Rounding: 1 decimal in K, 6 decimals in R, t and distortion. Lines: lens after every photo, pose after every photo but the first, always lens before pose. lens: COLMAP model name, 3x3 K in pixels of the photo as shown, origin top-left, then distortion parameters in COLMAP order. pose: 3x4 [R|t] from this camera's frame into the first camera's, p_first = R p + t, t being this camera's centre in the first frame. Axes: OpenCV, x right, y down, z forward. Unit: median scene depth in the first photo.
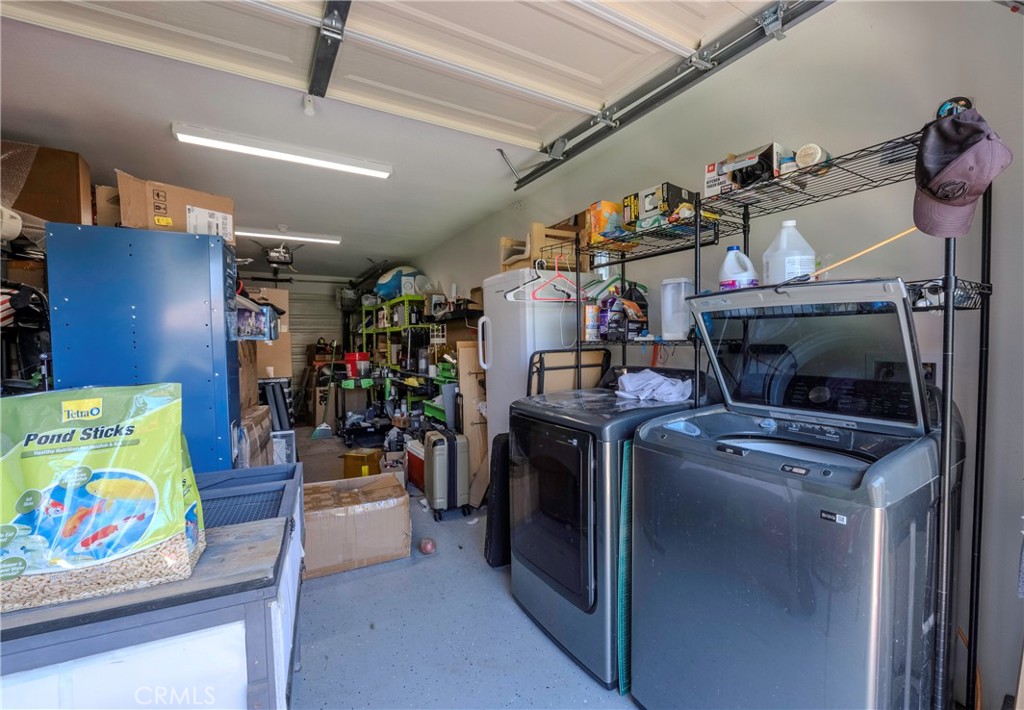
lens RADIAL K [[441.9, 0, 529.9], [0, 441.9, 353.2], [0, 0, 1]] dist [-0.002847, -0.000566]
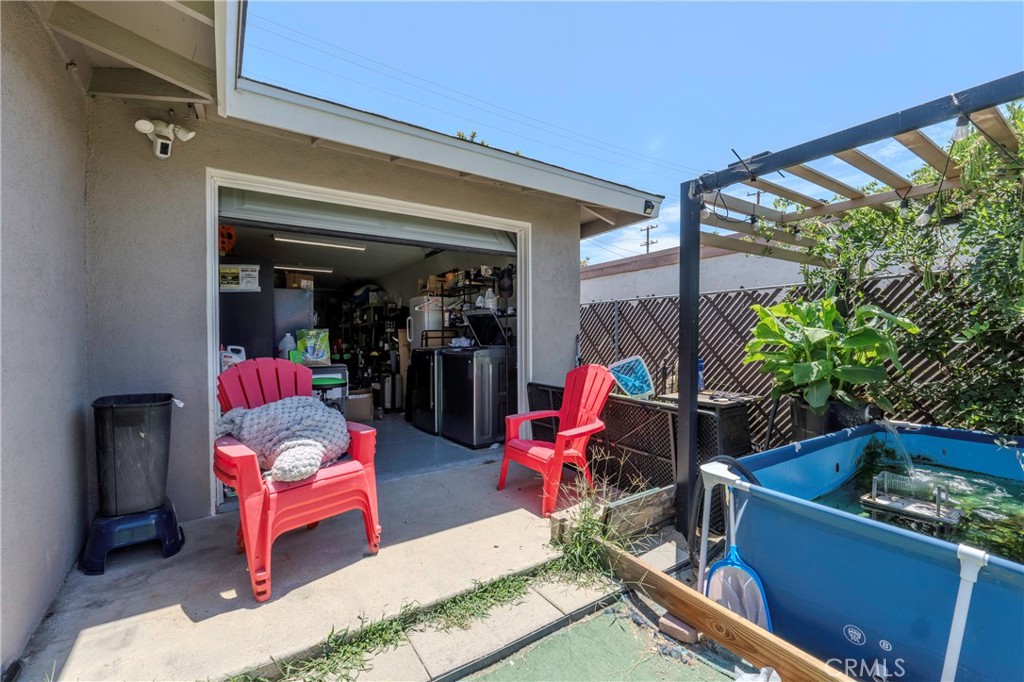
lens RADIAL K [[434.4, 0, 512.0], [0, 434.4, 341.0], [0, 0, 1]] dist [-0.008924, 0.000129]
pose [[0.998983, 0.007391, 0.044470, 0.304944], [-0.006056, 0.999529, -0.030094, 0.096077], [-0.044672, 0.029794, 0.998557, -1.133864]]
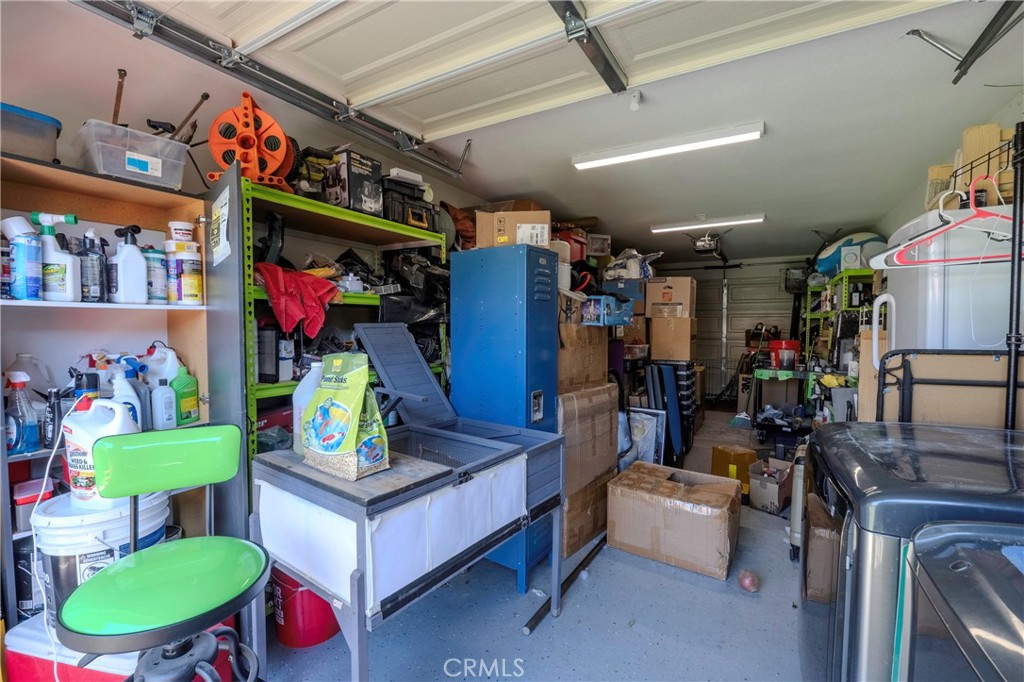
lens RADIAL K [[434.4, 0, 512.0], [0, 434.4, 341.0], [0, 0, 1]] dist [-0.008924, 0.000129]
pose [[0.480101, 0.043557, -0.876131, 0.207782], [-0.036397, 0.998896, 0.029715, -0.011264], [0.876458, 0.017623, 0.481156, 0.196538]]
